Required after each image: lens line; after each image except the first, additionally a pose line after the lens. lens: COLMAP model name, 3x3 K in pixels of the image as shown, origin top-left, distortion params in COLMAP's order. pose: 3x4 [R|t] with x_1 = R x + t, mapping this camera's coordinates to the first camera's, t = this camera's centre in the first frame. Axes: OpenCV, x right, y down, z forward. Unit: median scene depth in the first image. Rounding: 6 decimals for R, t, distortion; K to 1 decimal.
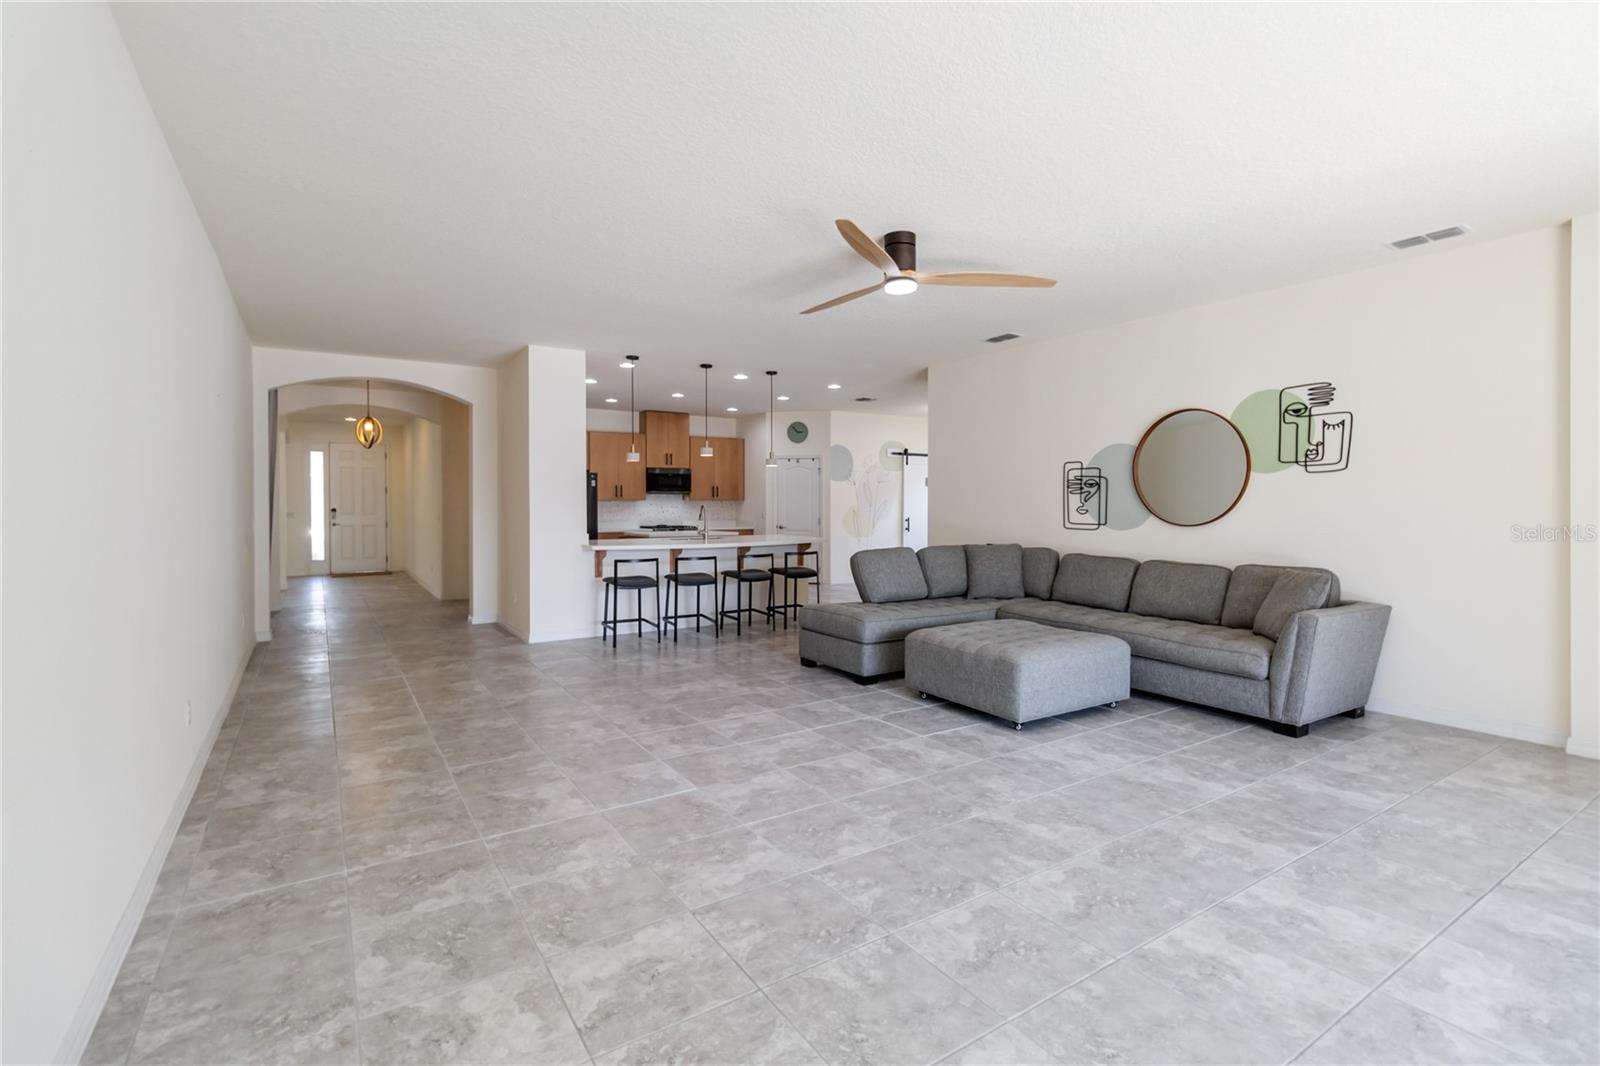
lens RADIAL K [[750.6, 0, 801.4], [0, 750.6, 498.4], [0, 0, 1]] dist [-0.002341, 0.000442]
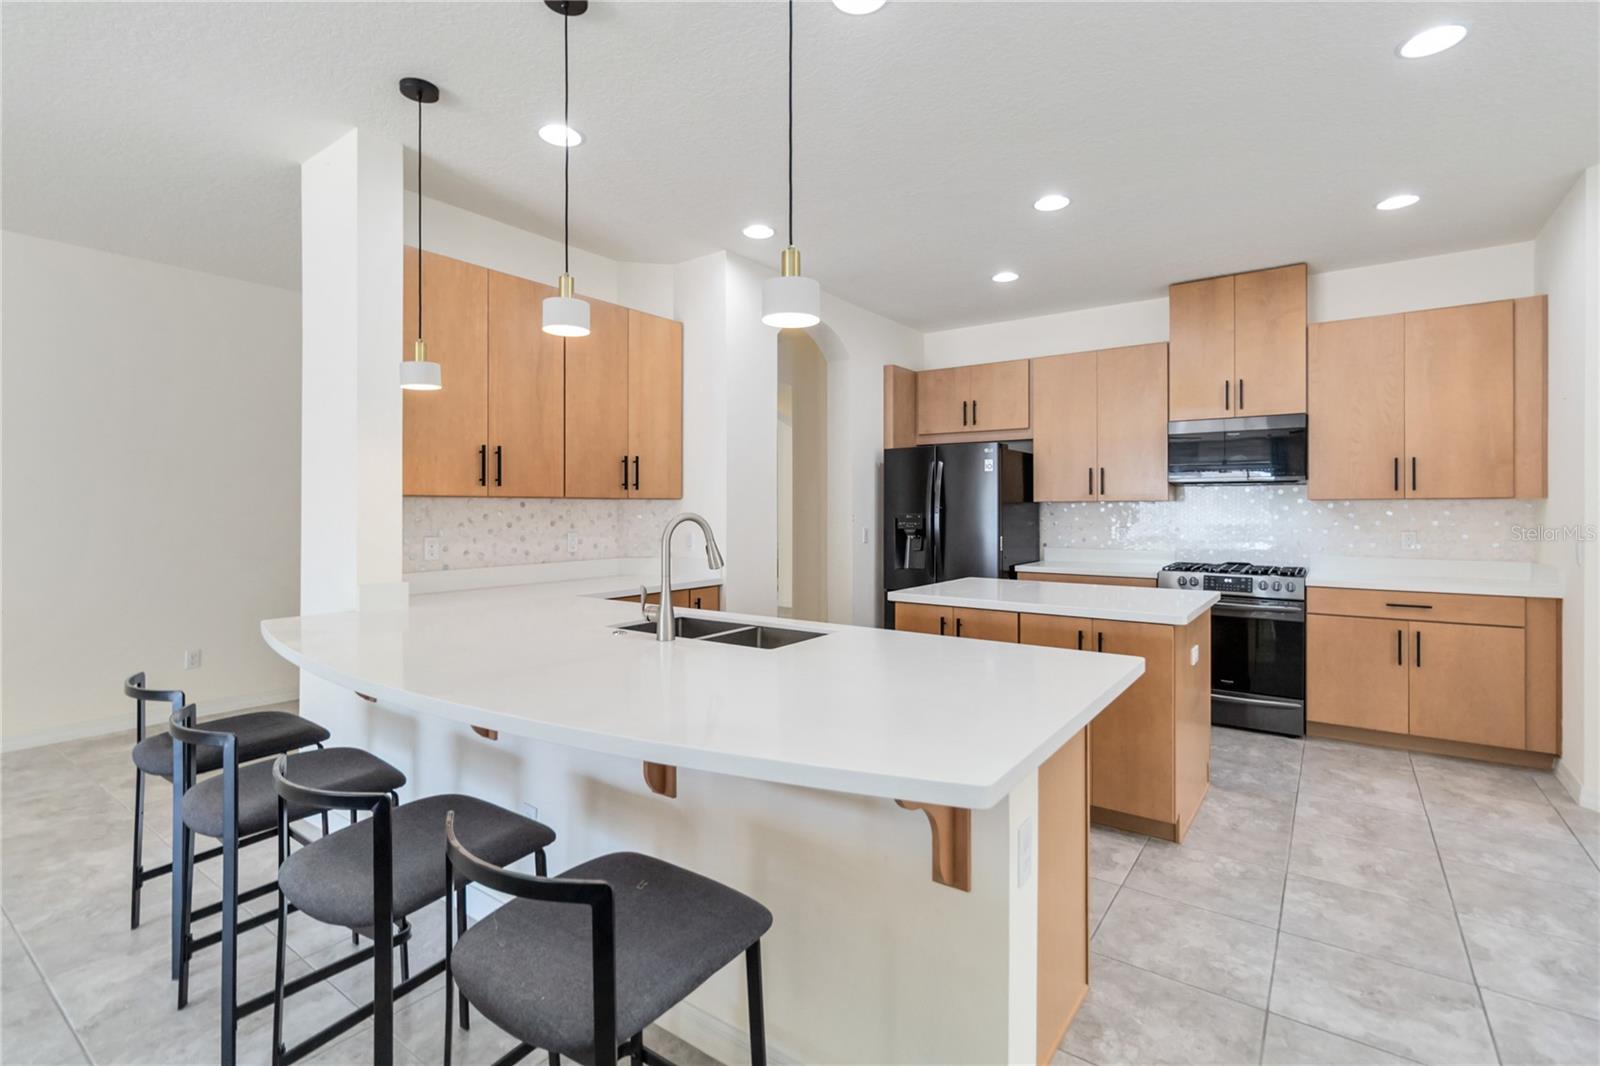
lens RADIAL K [[745.1, 0, 800.7], [0, 745.1, 507.9], [0, 0, 1]] dist [0.003646, 0.001225]
pose [[0.359179, 0.002610, -0.933265, 0.305010], [0.000173, 0.999996, 0.002864, 0.013180], [0.933269, -0.001191, 0.359177, 1.950671]]
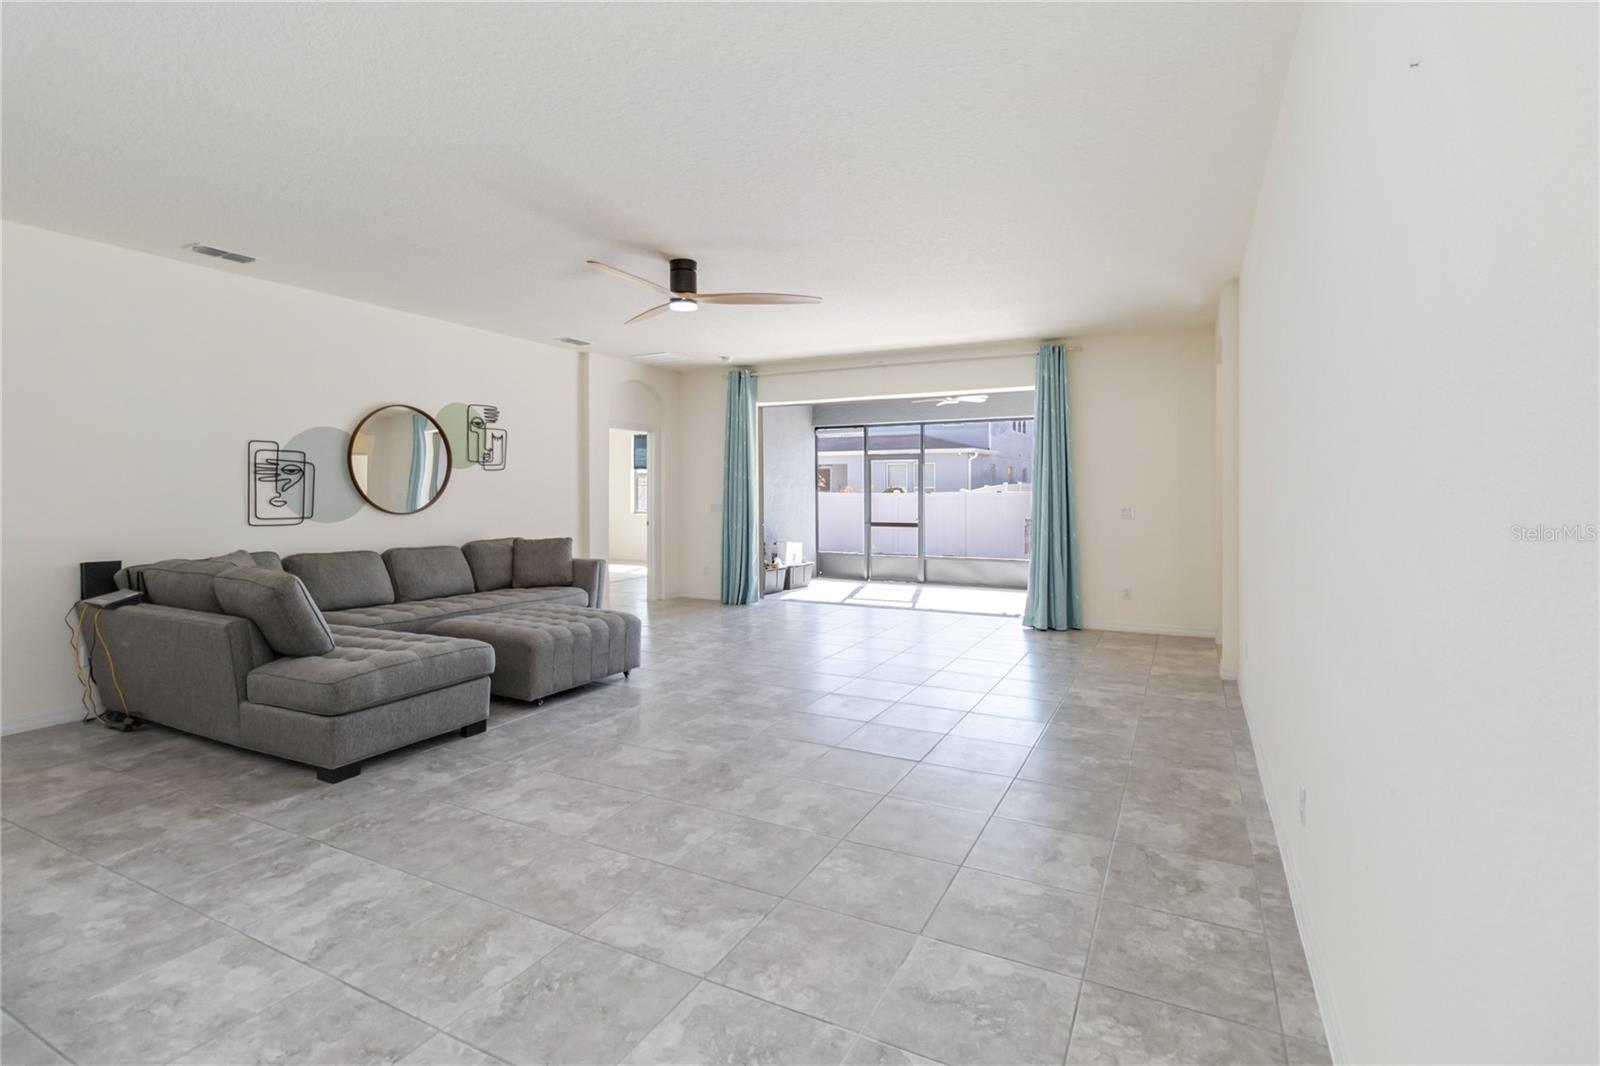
lens RADIAL K [[750.6, 0, 801.4], [0, 750.6, 498.4], [0, 0, 1]] dist [-0.002341, 0.000442]
pose [[-0.495890, -0.009465, 0.868334, -1.006965], [-0.005330, 0.999955, 0.007856, 0.004288], [-0.868369, -0.000733, -0.495918, 1.482584]]
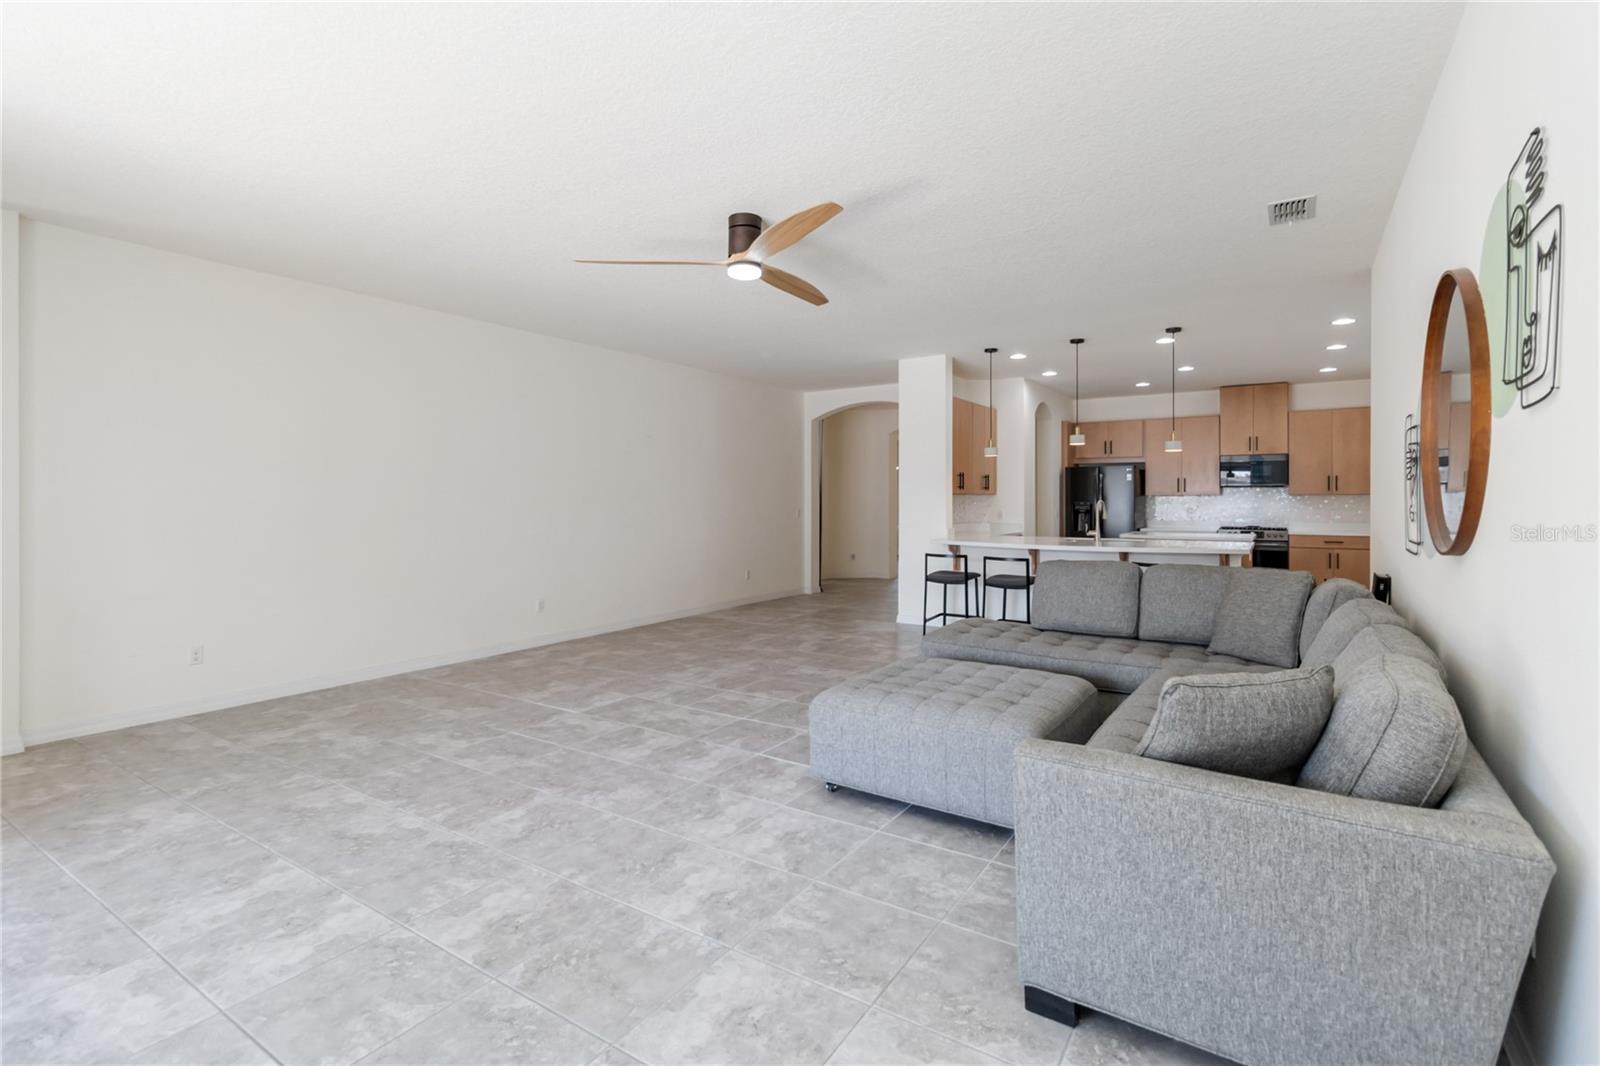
lens RADIAL K [[750.6, 0, 801.4], [0, 750.6, 498.4], [0, 0, 1]] dist [-0.002341, 0.000442]
pose [[0.401589, 0.001680, -0.915818, 1.073581], [0.003433, 0.999989, 0.003339, 0.003093], [0.915814, -0.004485, 0.401579, 0.719338]]
